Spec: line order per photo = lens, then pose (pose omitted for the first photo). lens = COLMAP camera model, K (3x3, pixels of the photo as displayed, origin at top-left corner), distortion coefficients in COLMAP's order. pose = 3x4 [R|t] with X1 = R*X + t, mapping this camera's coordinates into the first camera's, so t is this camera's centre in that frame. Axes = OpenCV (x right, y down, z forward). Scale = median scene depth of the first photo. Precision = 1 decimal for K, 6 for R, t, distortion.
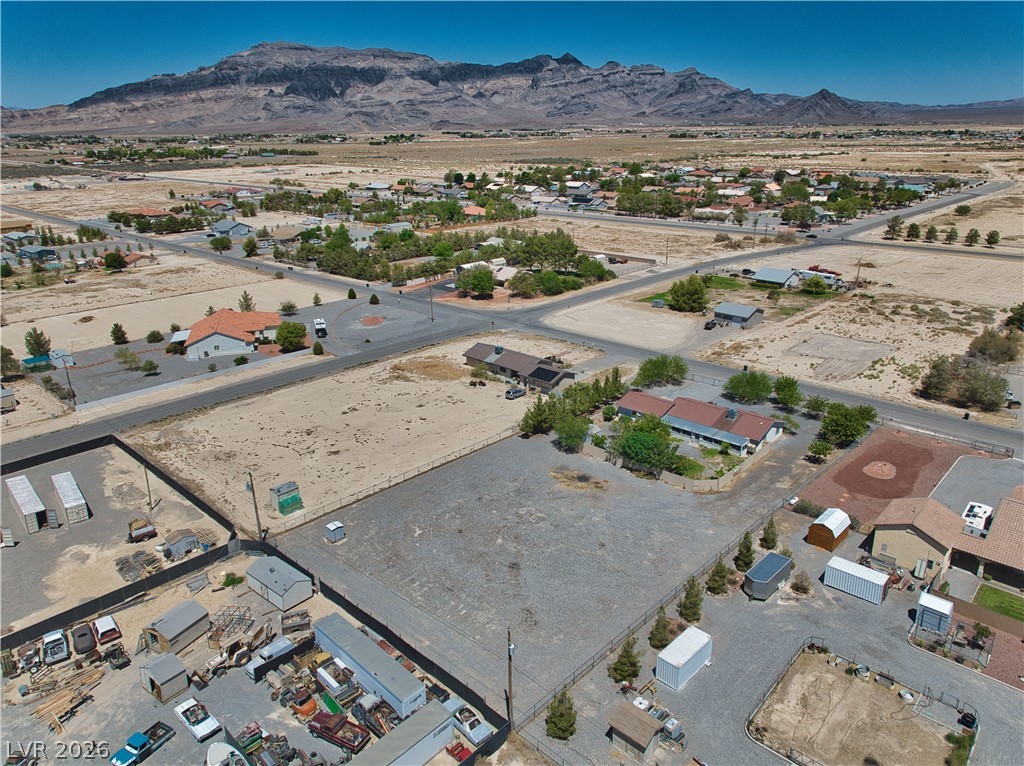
lens RADIAL K [[714.3, 0, 515.6], [0, 714.3, 417.3], [0, 0, 1]] dist [0.005490, -0.010917]
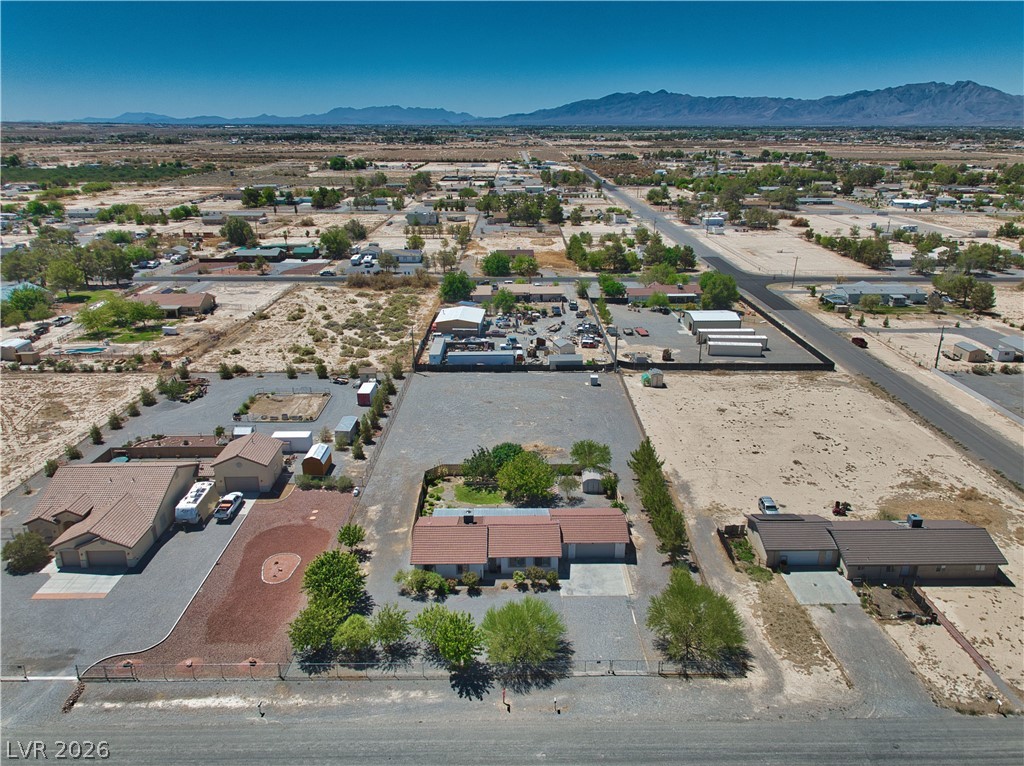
lens RADIAL K [[725.7, 0, 511.2], [0, 725.7, 381.2], [0, 0, 1]] dist [0.021992, -0.019841]
pose [[-0.730589, 0.235648, -0.640867, 0.542638], [-0.251740, 0.779490, 0.573605, -0.421966], [0.634718, 0.580401, -0.510164, 0.993949]]
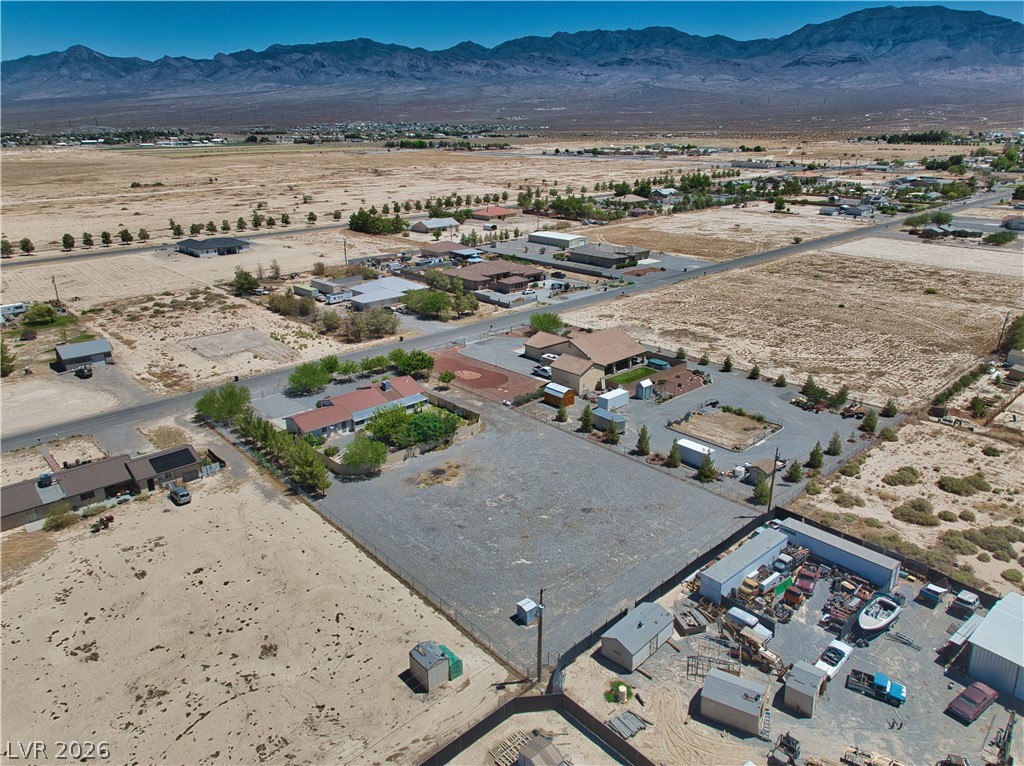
lens RADIAL K [[704.3, 0, 522.2], [0, 704.3, 384.1], [0, 0, 1]] dist [0.002339, -0.005254]
pose [[0.067940, -0.335614, 0.939546, -0.545665], [0.382198, 0.878637, 0.286219, -0.182289], [-0.921580, 0.339647, 0.187966, 0.438637]]
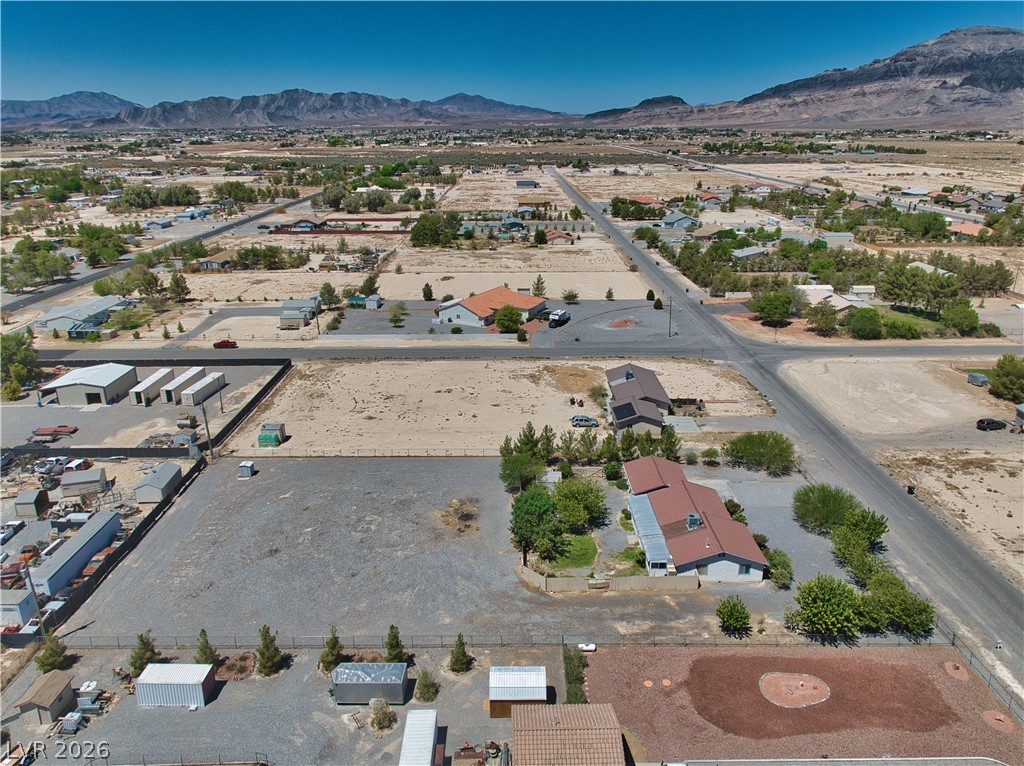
lens RADIAL K [[705.5, 0, 513.8], [0, 705.5, 430.5], [0, 0, 1]] dist [0.000595, -0.004285]
pose [[0.689289, 0.292720, -0.662718, 0.468190], [-0.274714, 0.952033, 0.134780, -0.104329], [0.670382, 0.089156, 0.736640, 0.249261]]
